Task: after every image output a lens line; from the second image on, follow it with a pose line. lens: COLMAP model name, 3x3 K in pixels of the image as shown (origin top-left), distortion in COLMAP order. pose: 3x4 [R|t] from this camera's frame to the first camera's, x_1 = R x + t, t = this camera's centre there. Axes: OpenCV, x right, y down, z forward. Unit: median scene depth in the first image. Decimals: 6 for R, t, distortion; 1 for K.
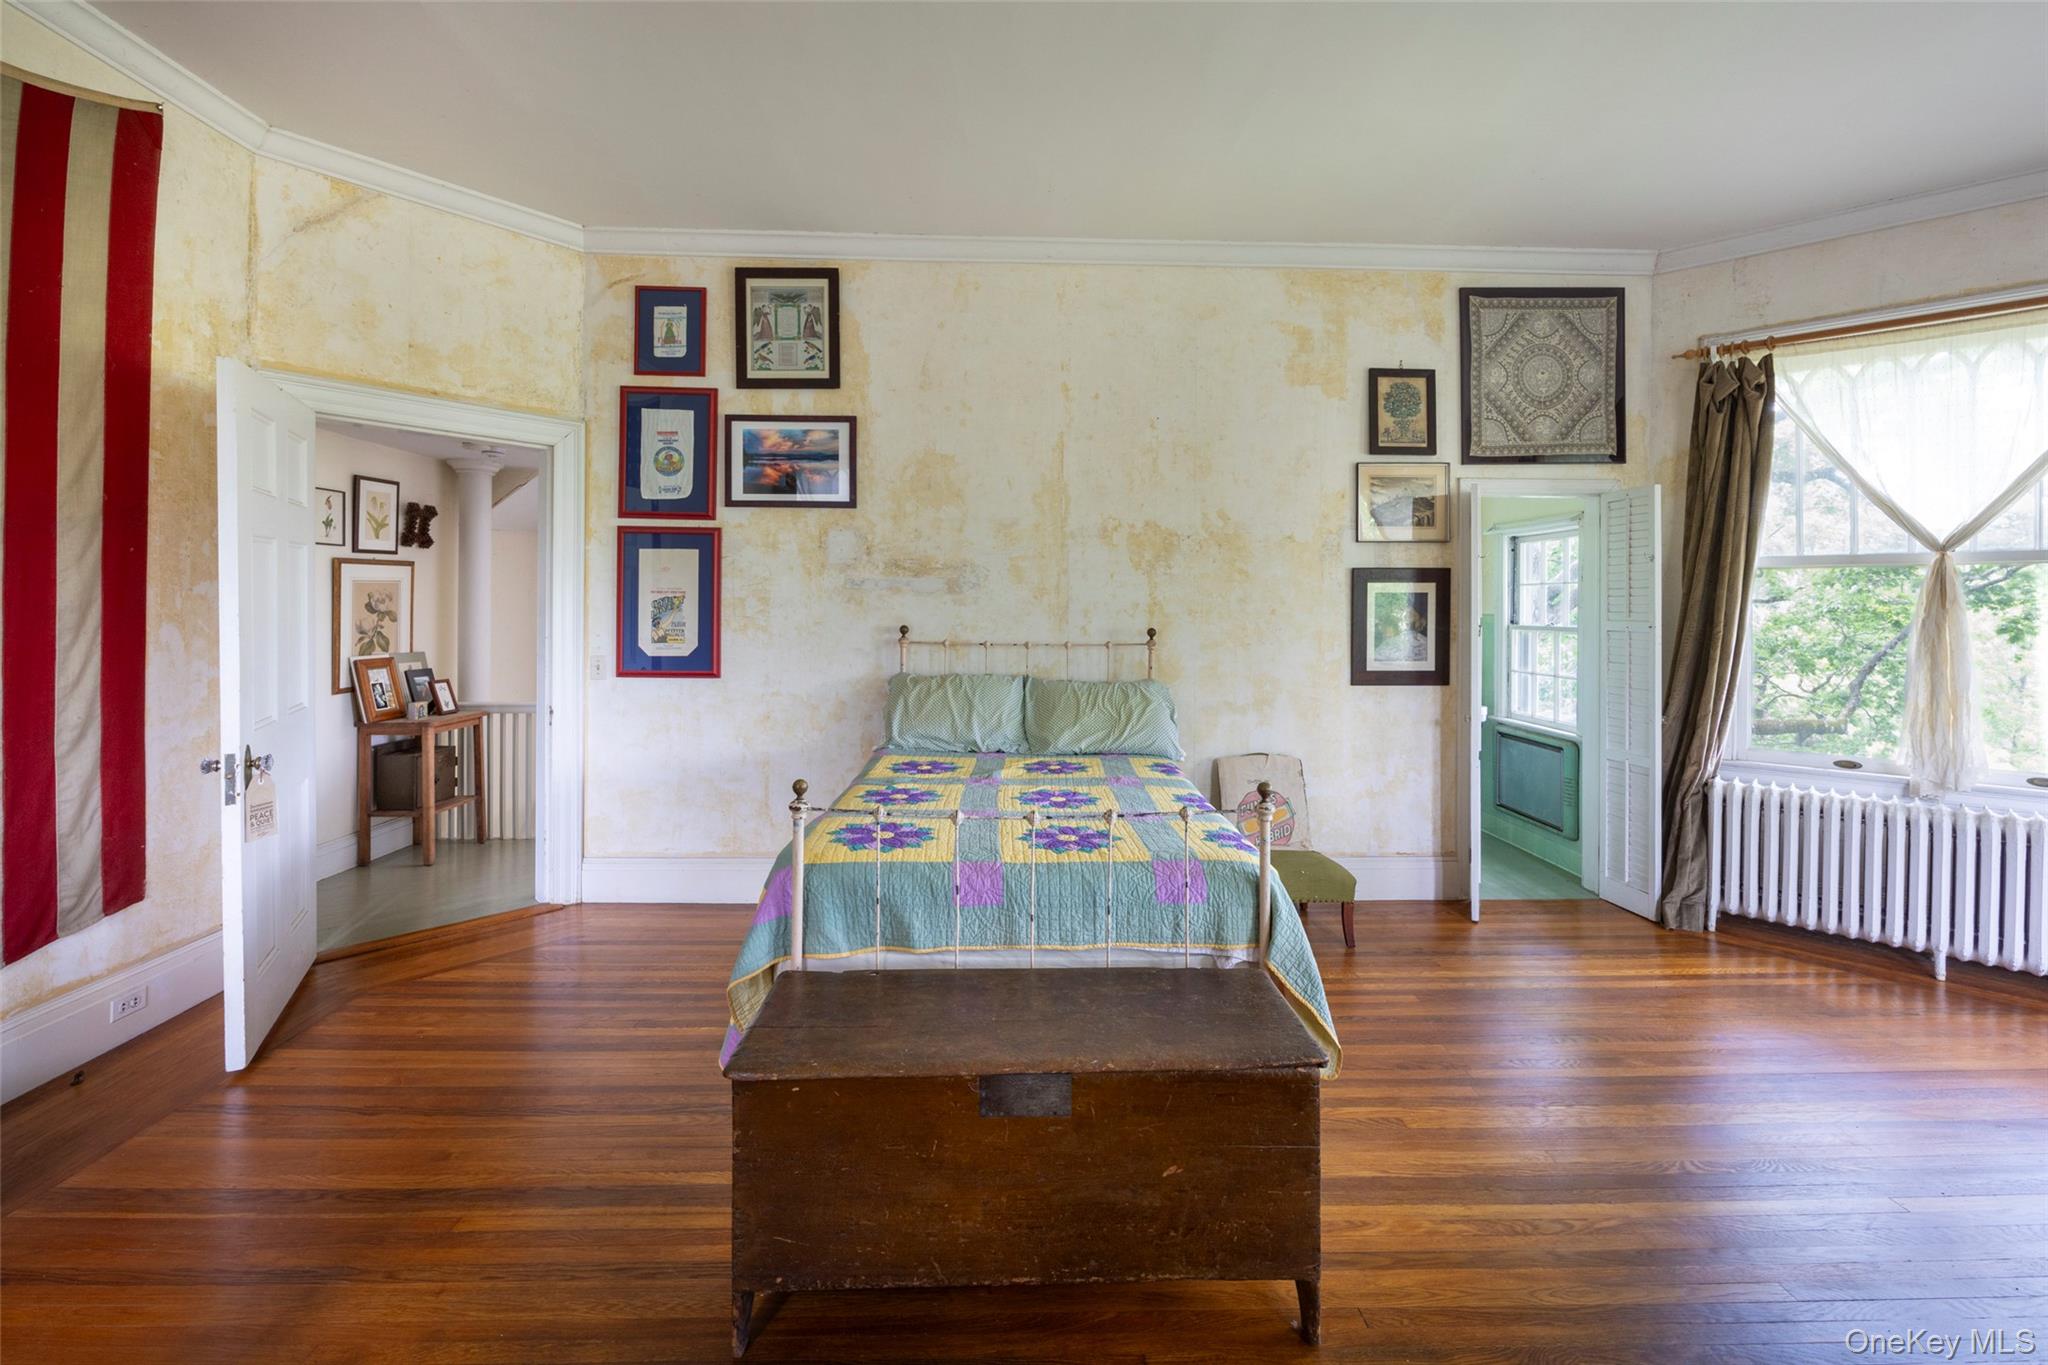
lens RADIAL K [[833.4, 0, 1019.1], [0, 833.4, 606.4], [0, 0, 1]] dist [-0.000288, 0.000478]
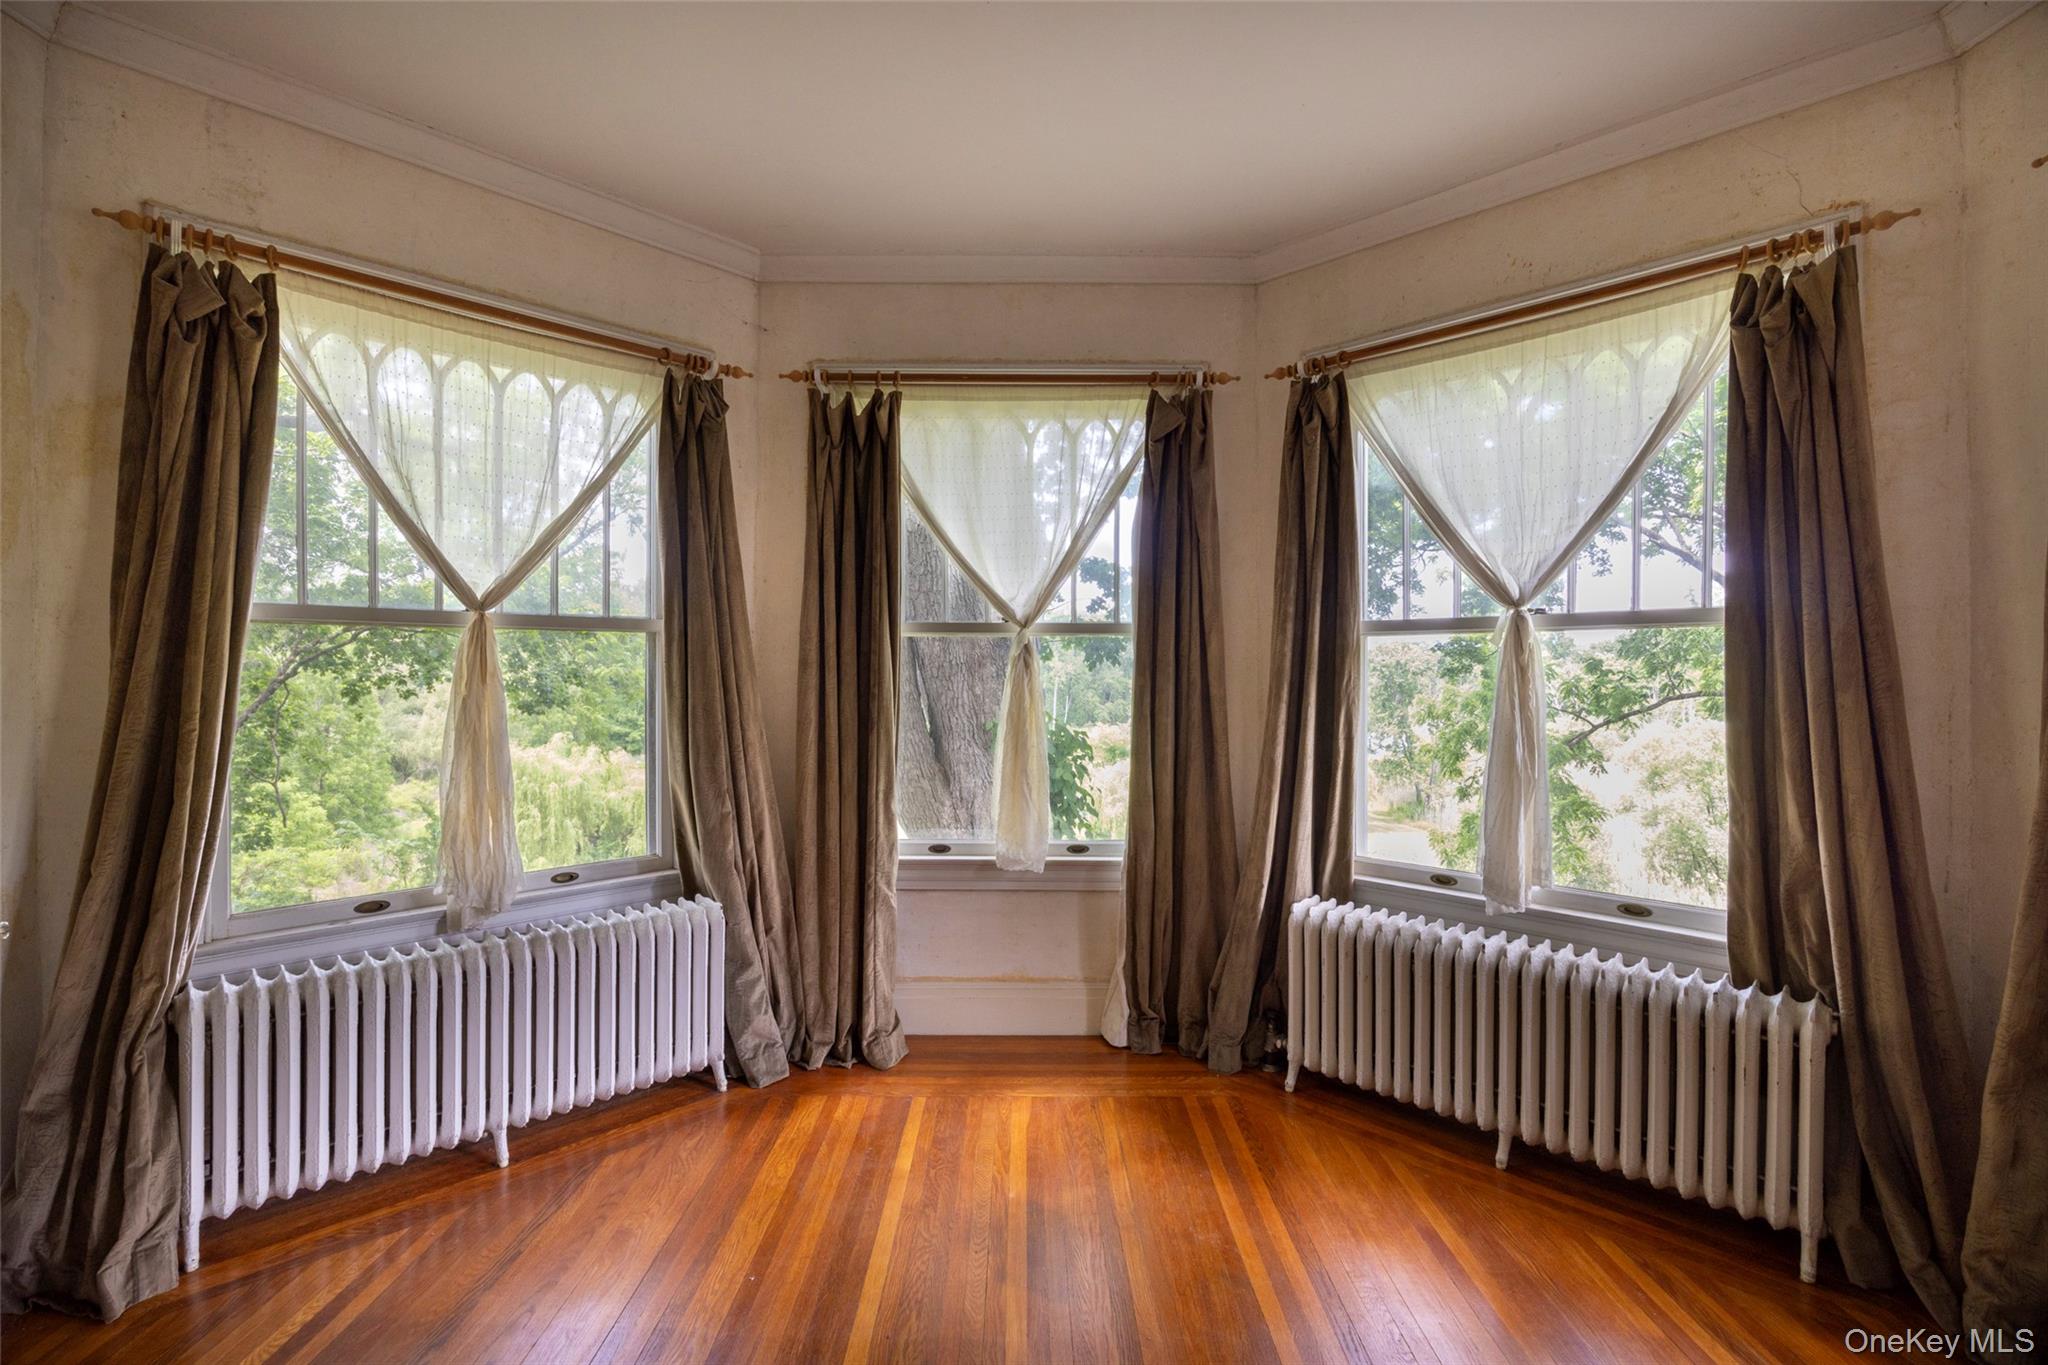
lens RADIAL K [[876.3, 0, 1024.2], [0, 876.3, 672.8], [0, 0, 1]] dist [-0.015799, -0.000042]
pose [[0.018449, -0.006033, 0.999812, 0.267905], [0.002759, 0.999978, 0.005983, -0.010009], [-0.999826, 0.002648, 0.018465, 0.426816]]
